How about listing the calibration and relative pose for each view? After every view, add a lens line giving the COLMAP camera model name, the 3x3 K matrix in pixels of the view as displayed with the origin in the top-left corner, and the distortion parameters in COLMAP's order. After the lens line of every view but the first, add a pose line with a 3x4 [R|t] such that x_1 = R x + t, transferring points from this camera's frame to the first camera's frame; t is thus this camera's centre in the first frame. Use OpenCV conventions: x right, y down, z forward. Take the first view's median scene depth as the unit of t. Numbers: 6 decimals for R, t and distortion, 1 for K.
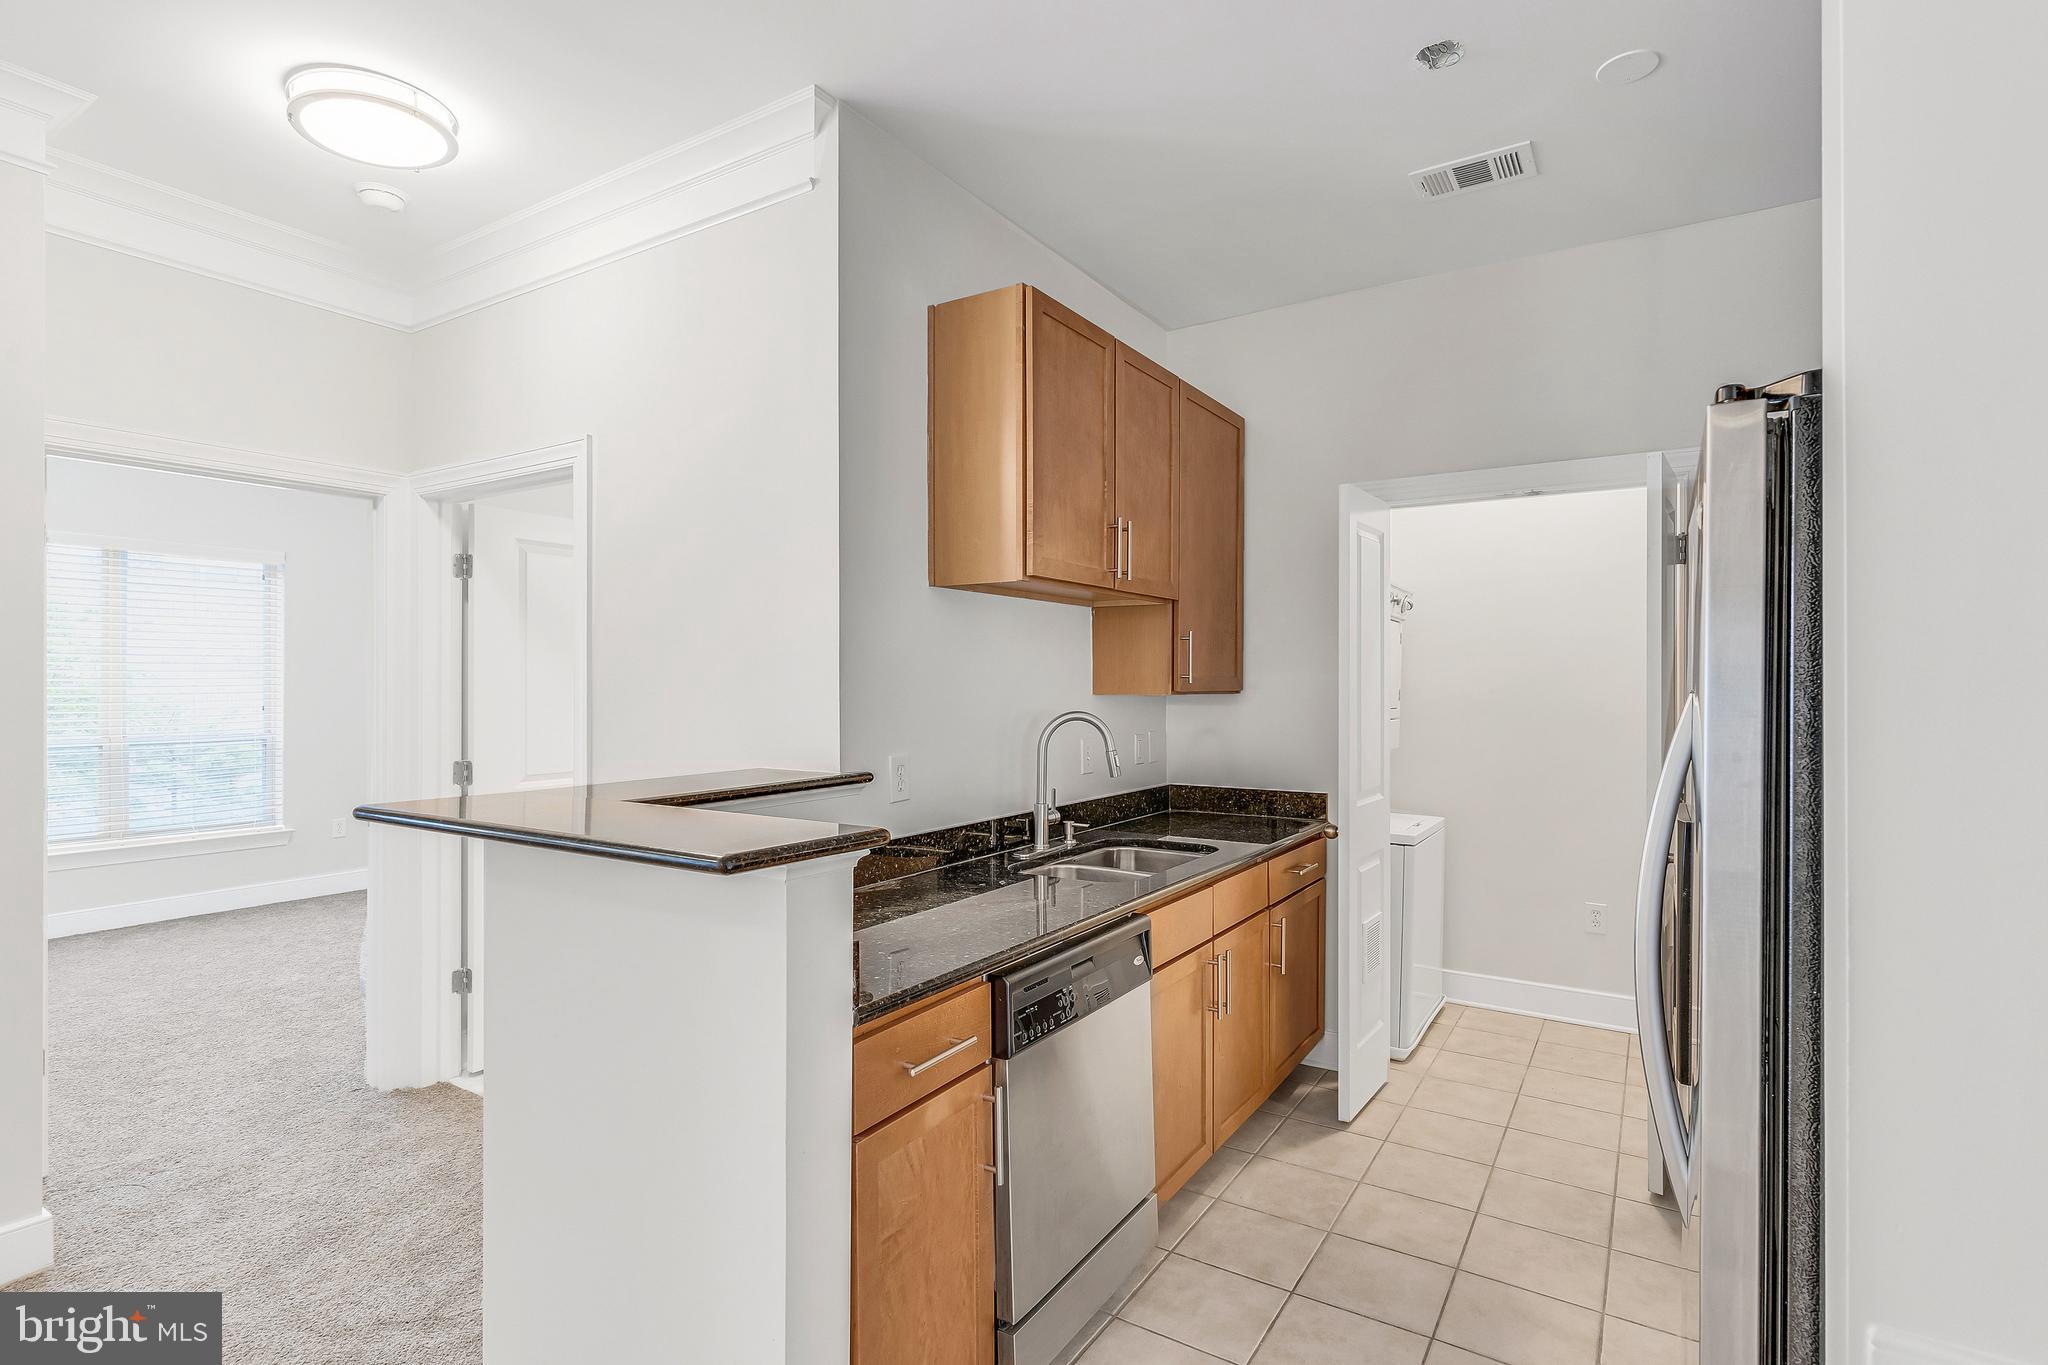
lens RADIAL K [[1005.4, 0, 1024.6], [0, 1005.4, 680.4], [0, 0, 1]] dist [0.006956, -0.000881]
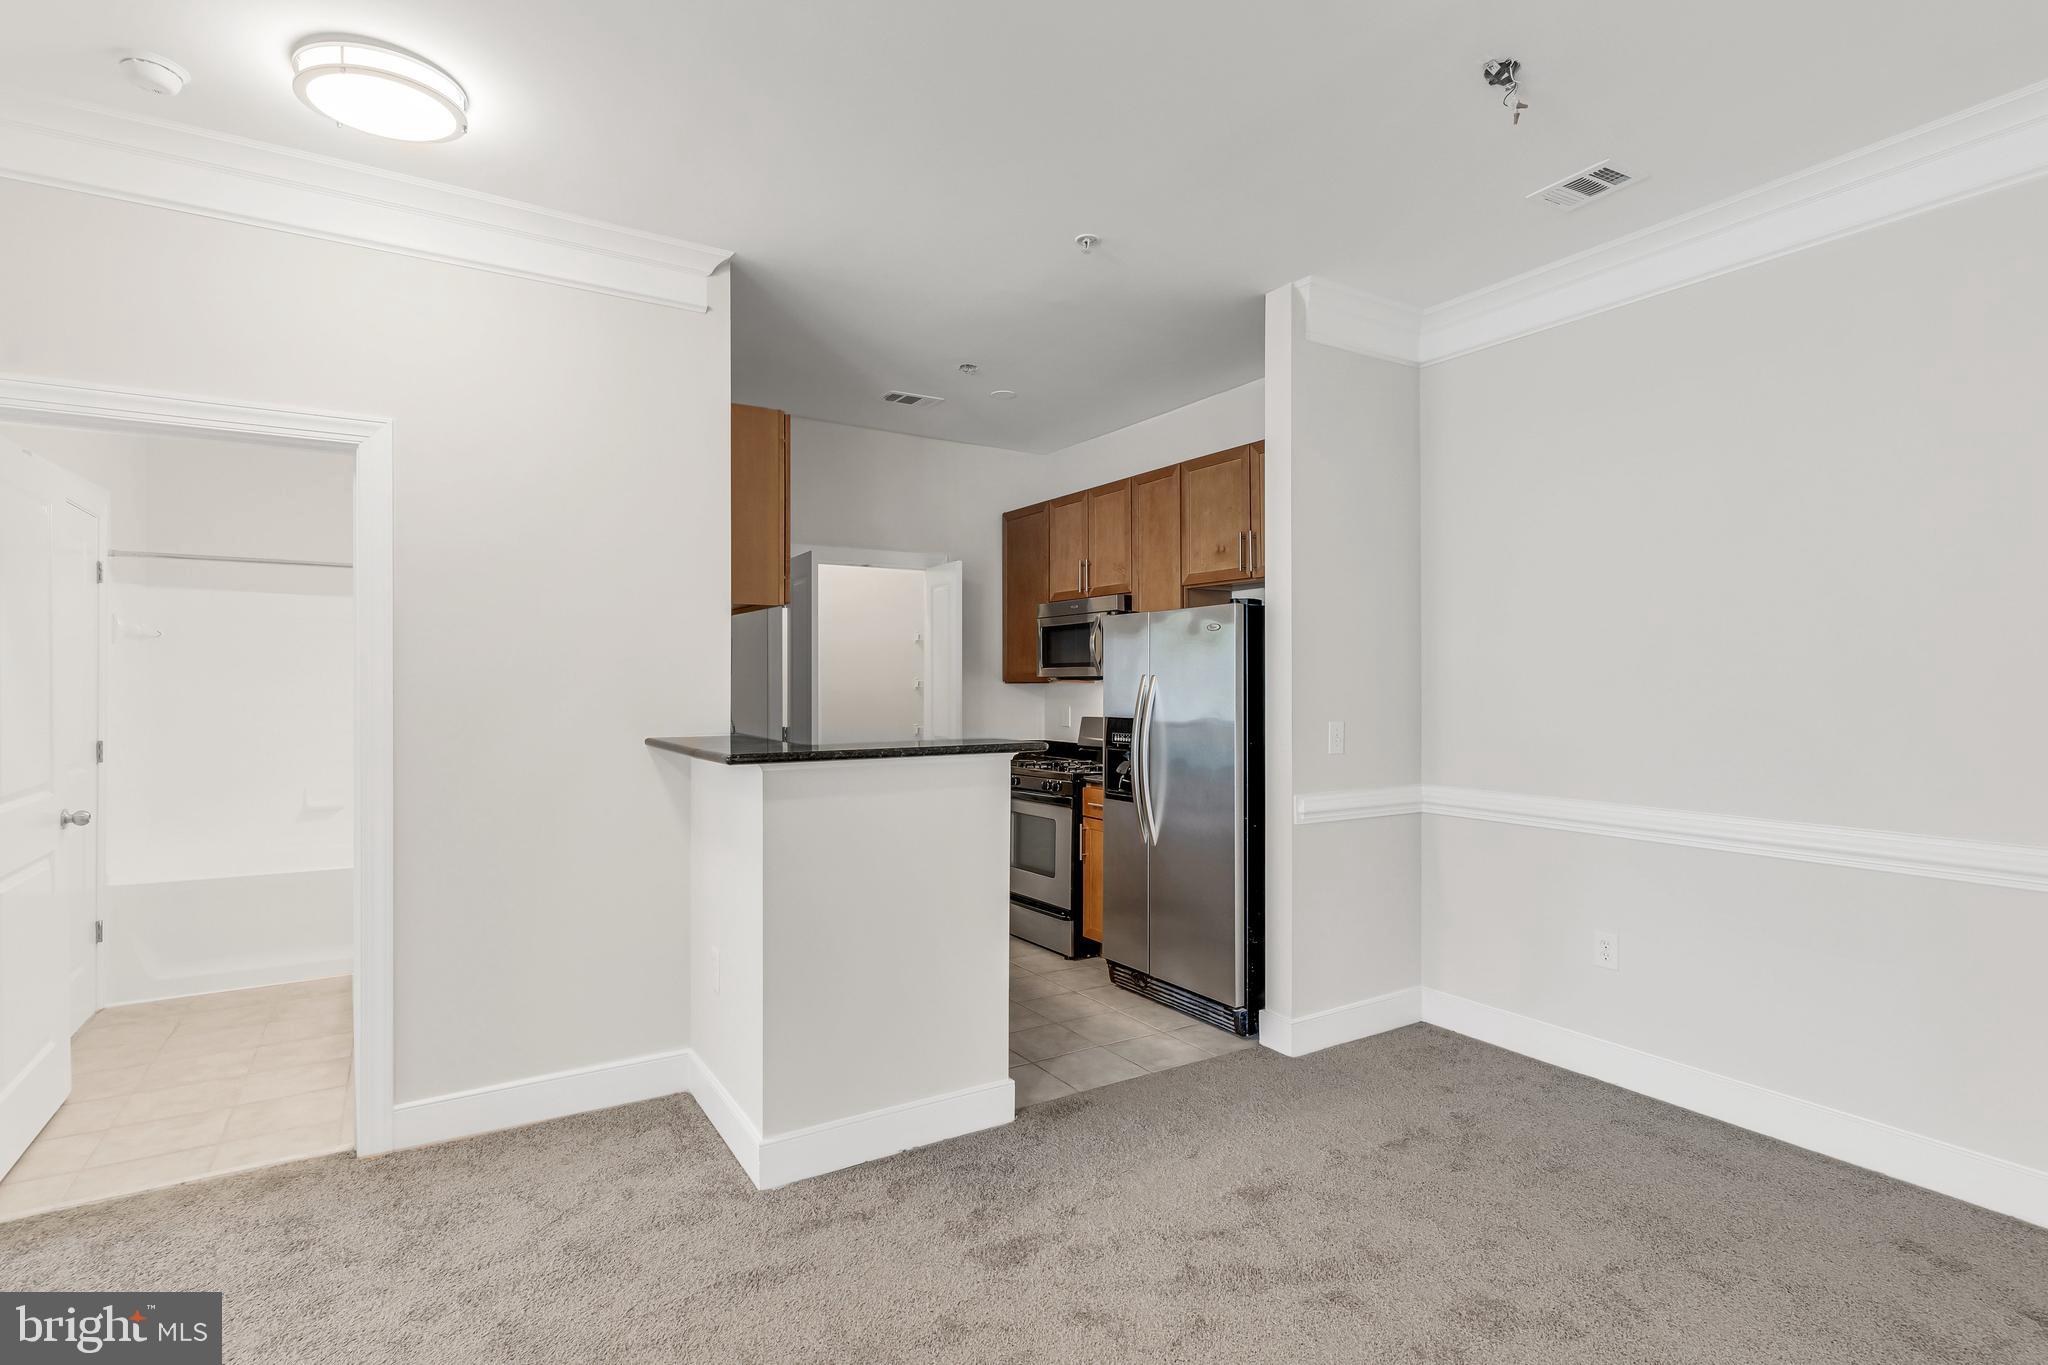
lens RADIAL K [[1005.4, 0, 1007.4], [0, 1005.4, 678.6], [0, 0, 1]] dist [0.006956, -0.000881]
pose [[0.434514, 0.000164, 0.900665, -0.903906], [0.000391, 1.000000, -0.000371, 0.009913], [-0.900665, 0.000514, 0.434514, 0.020585]]
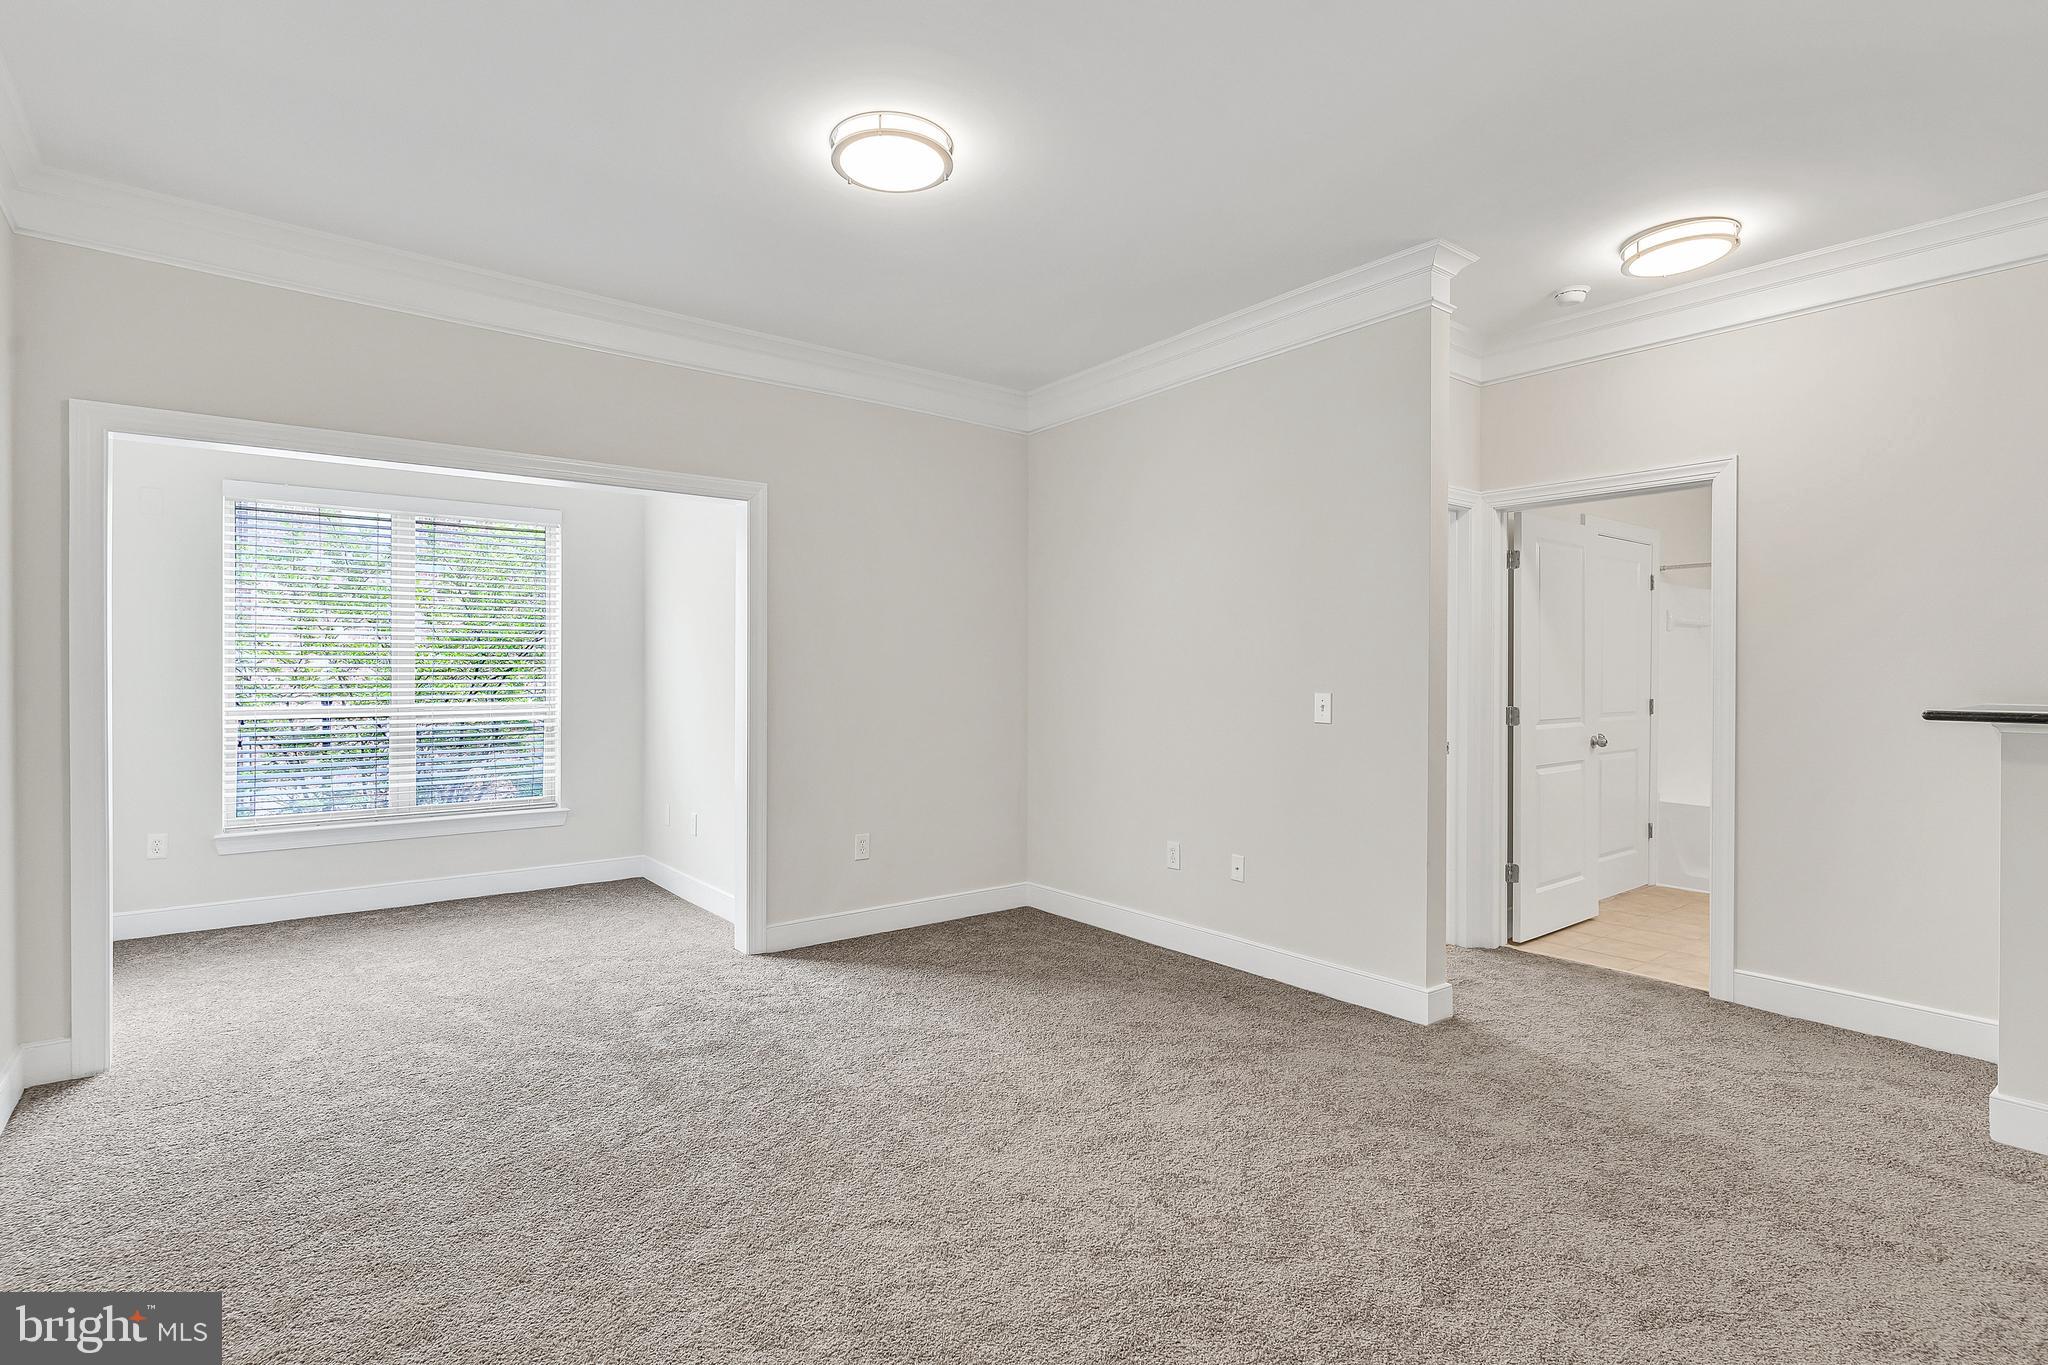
lens RADIAL K [[1005.4, 0, 1019.8], [0, 1005.4, 676.3], [0, 0, 1]] dist [0.006956, -0.000881]
pose [[0.946212, 0.002567, -0.323537, -0.760582], [0.000056, 0.999967, 0.008096, 0.029847], [0.323547, -0.007679, 0.946181, -0.473578]]
